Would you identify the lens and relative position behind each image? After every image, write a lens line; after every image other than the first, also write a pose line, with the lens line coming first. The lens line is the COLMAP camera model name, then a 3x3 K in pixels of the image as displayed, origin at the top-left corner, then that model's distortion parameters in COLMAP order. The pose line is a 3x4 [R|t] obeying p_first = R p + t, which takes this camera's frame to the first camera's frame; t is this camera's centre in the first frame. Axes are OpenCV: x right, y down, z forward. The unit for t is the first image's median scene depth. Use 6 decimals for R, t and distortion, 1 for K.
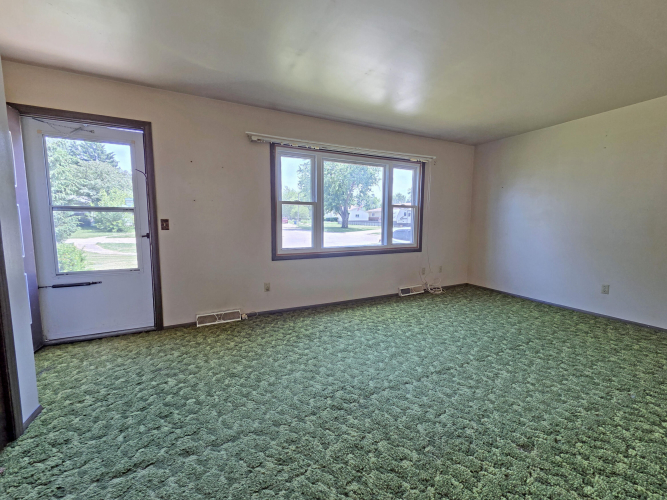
lens RADIAL K [[274.2, 0, 332.7], [0, 274.2, 248.3], [0, 0, 1]] dist [0.000260, -0.000098]
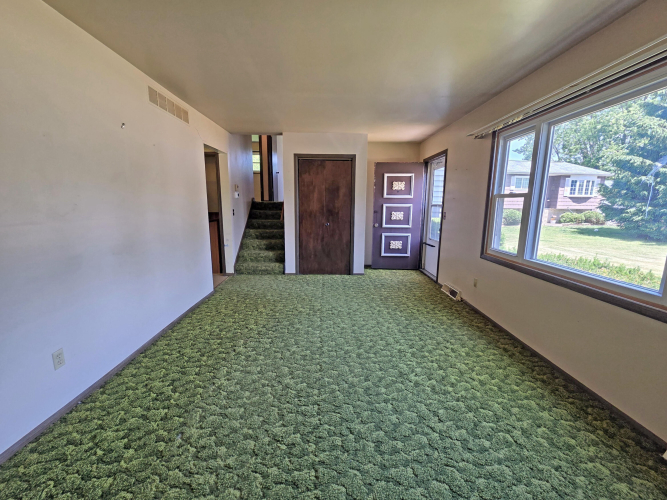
lens RADIAL K [[276.9, 0, 336.8], [0, 276.9, 251.0], [0, 0, 1]] dist [0.000680, -0.000333]
pose [[-0.407656, 0.147800, -0.901095, 0.932309], [-0.099367, 0.973773, 0.204675, -0.138295], [0.907713, 0.172976, -0.382278, 0.984866]]
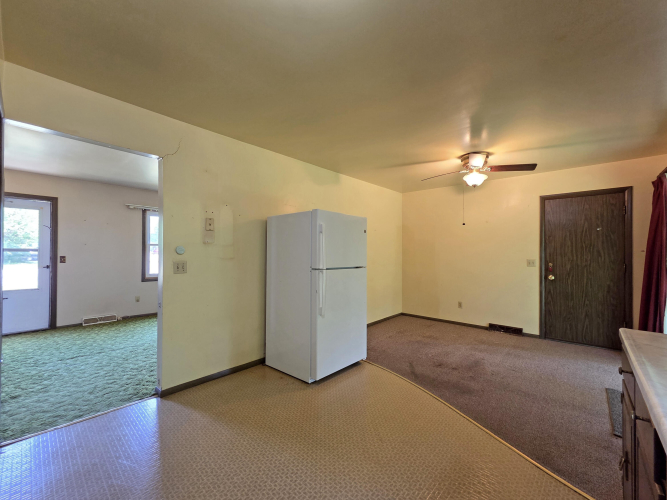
lens RADIAL K [[283.5, 0, 333.5], [0, 283.5, 250.0], [0, 0, 1]] dist [-0.000881, -0.000124]
pose [[0.928016, 0.000561, 0.372540, 0.208042], [0.040010, 0.994065, -0.101165, 0.079087], [-0.370386, 0.108788, 0.922485, -0.995212]]
